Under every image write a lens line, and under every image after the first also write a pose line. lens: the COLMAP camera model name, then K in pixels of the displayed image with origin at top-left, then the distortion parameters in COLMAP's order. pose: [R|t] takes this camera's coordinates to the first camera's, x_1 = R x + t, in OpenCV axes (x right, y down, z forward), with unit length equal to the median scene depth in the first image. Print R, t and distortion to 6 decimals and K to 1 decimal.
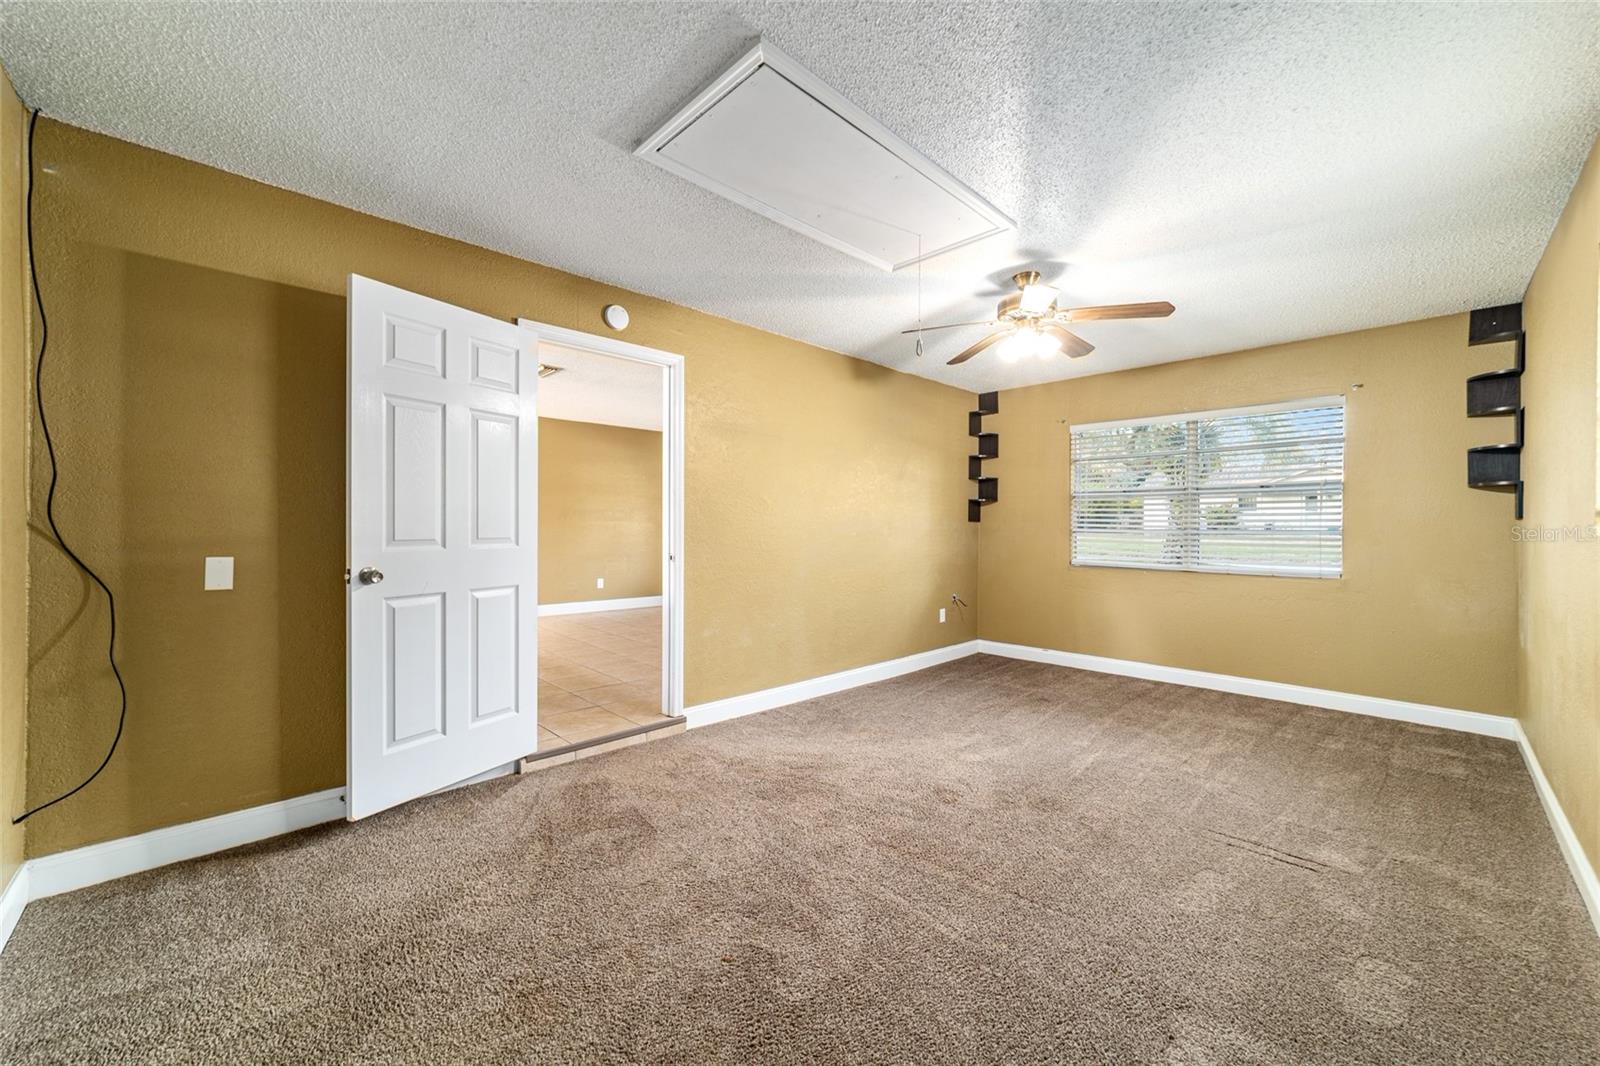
lens RADIAL K [[613.2, 0, 796.9], [0, 613.2, 528.5], [0, 0, 1]] dist [-0.019280, 0.009262]
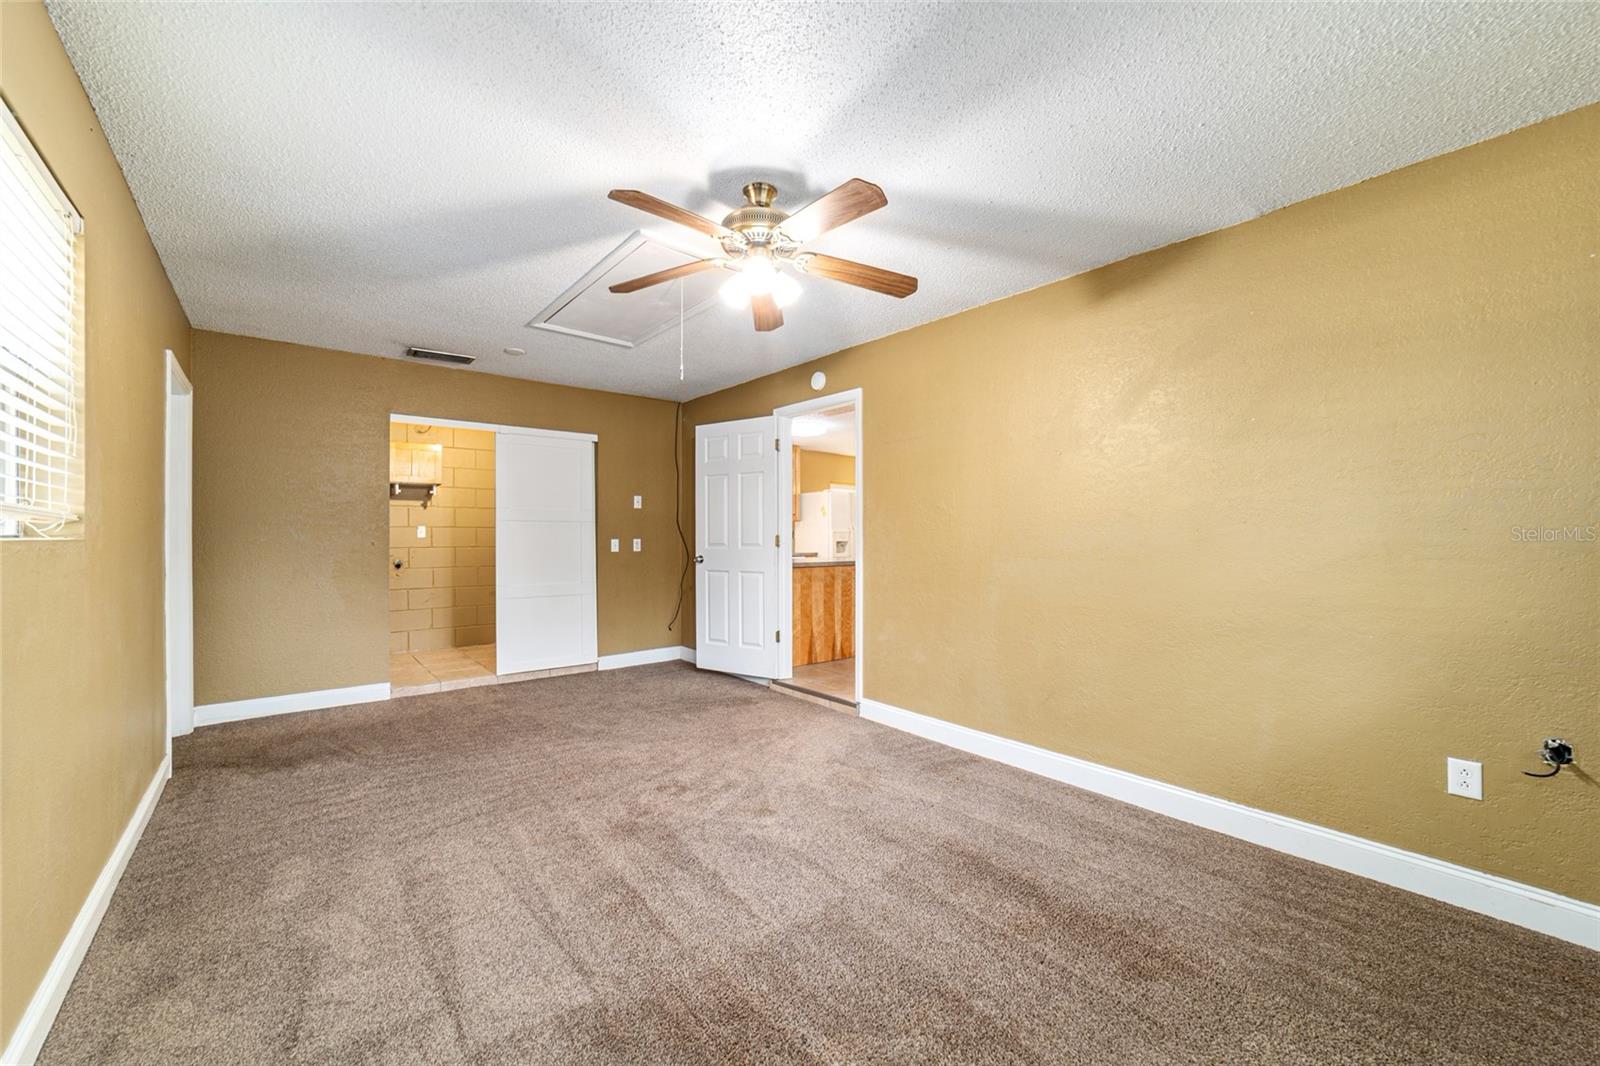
lens RADIAL K [[613.2, 0, 796.9], [0, 613.2, 528.5], [0, 0, 1]] dist [-0.019280, 0.009262]
pose [[-0.068529, -0.024147, -0.997357, 1.126343], [-0.009934, 0.999674, -0.023520, 0.012108], [0.997600, 0.008296, -0.068746, 1.124684]]
